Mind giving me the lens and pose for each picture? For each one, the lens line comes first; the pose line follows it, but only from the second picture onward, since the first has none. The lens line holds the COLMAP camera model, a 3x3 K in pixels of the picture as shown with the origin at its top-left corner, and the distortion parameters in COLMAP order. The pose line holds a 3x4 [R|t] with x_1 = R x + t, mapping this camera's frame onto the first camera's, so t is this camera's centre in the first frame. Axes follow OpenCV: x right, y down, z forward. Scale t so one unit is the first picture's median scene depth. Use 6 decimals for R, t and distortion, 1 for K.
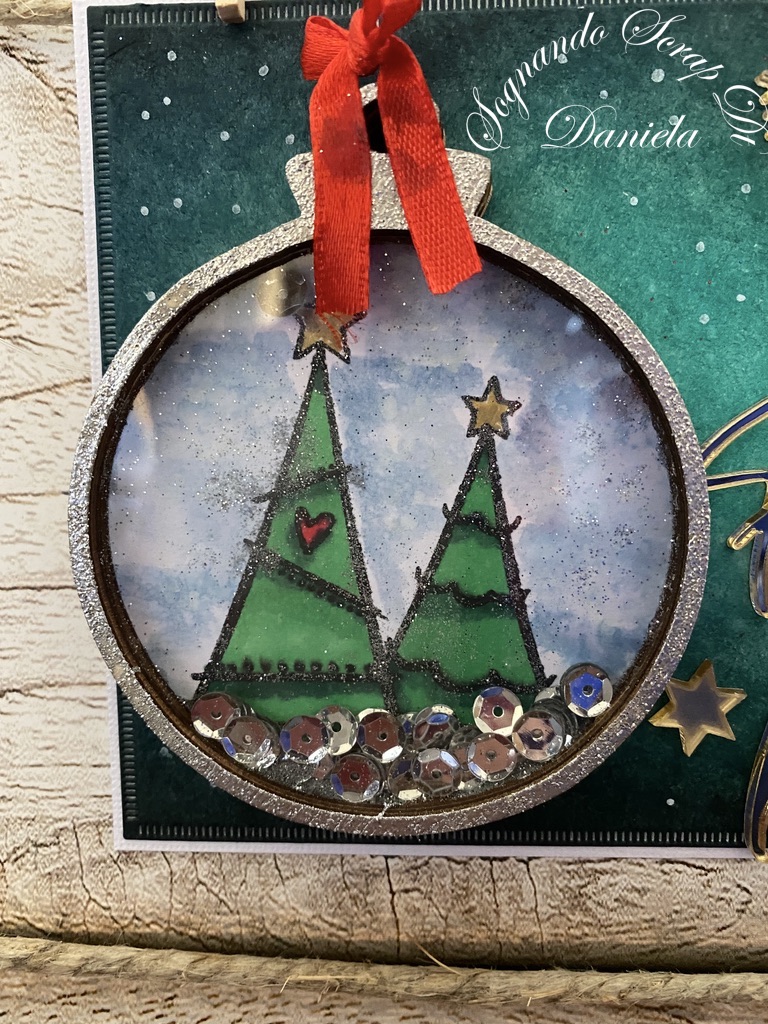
lens RADIAL K [[811.2, 0, 384.0], [0, 811.2, 512.0], [0, 0, 1]] dist [-0.044395, 0.048596]
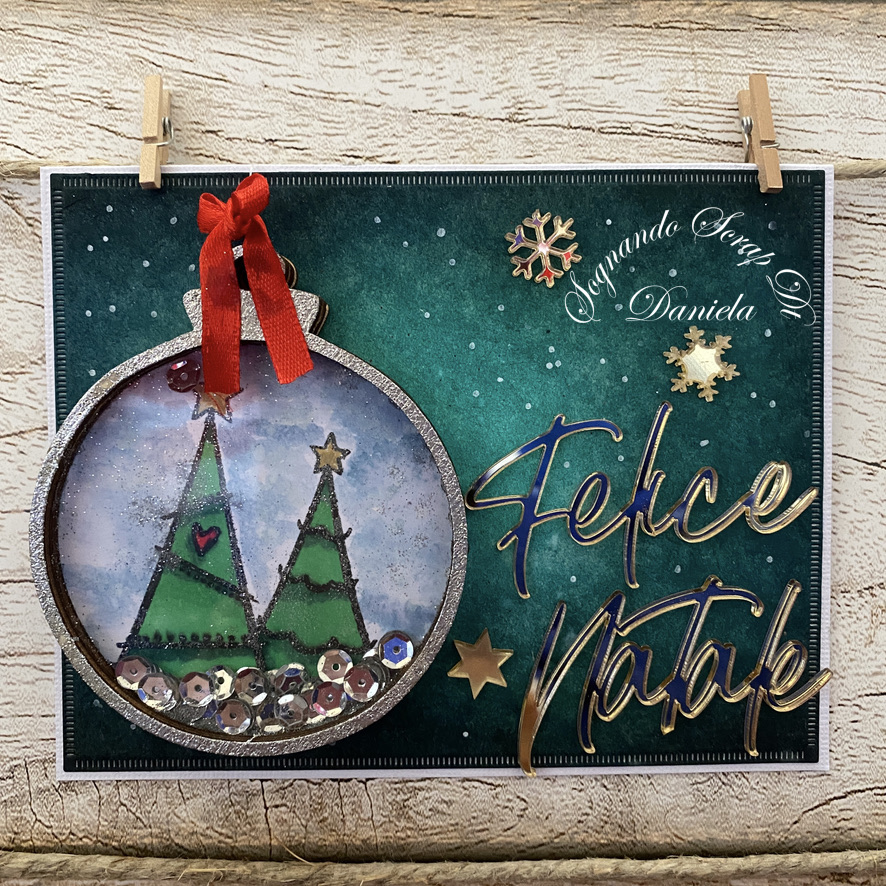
lens RADIAL K [[935.0, 0, 443.0], [0, 935.0, 443.0], [0, 0, 1]] dist [-0.015336, 0.025758]
pose [[0.998581, 0.002536, 0.053190, 0.225259], [0.000700, 0.998154, -0.060733, -0.042665], [-0.053246, 0.060685, 0.996736, -0.620942]]
